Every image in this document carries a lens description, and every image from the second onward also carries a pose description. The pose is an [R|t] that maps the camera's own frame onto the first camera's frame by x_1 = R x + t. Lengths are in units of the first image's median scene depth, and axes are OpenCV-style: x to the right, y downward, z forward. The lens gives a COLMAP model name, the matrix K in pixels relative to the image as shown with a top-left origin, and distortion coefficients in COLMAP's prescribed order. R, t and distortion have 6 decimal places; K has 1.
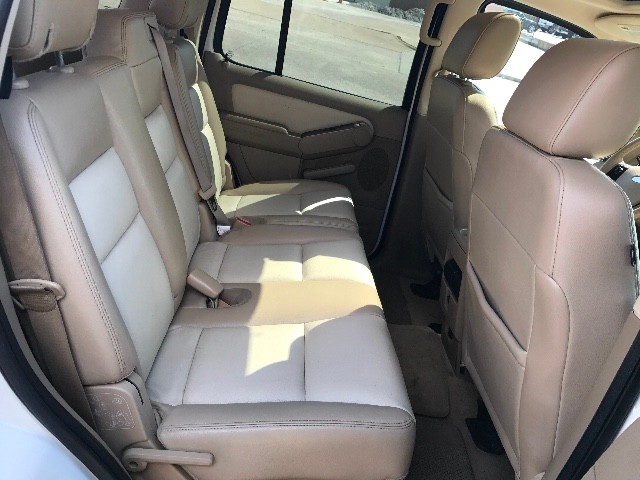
lens RADIAL K [[538.5, 0, 320.5], [0, 538.5, 239.7], [0, 0, 1]] dist [0.022555, -0.019666]
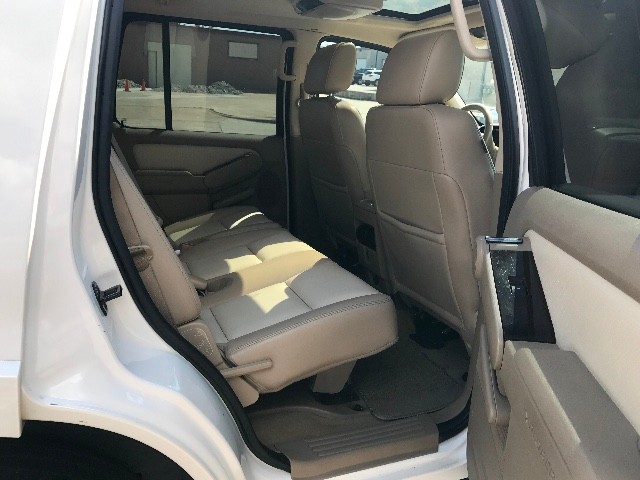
lens RADIAL K [[538.5, 0, 319.5], [0, 538.5, 240.4], [0, 0, 1]] dist [0.022555, -0.019666]
pose [[0.926084, -0.265188, 0.268409, -0.157693], [0.294829, 0.952510, -0.076160, 0.107612], [-0.235466, 0.149665, 0.960290, -0.163114]]
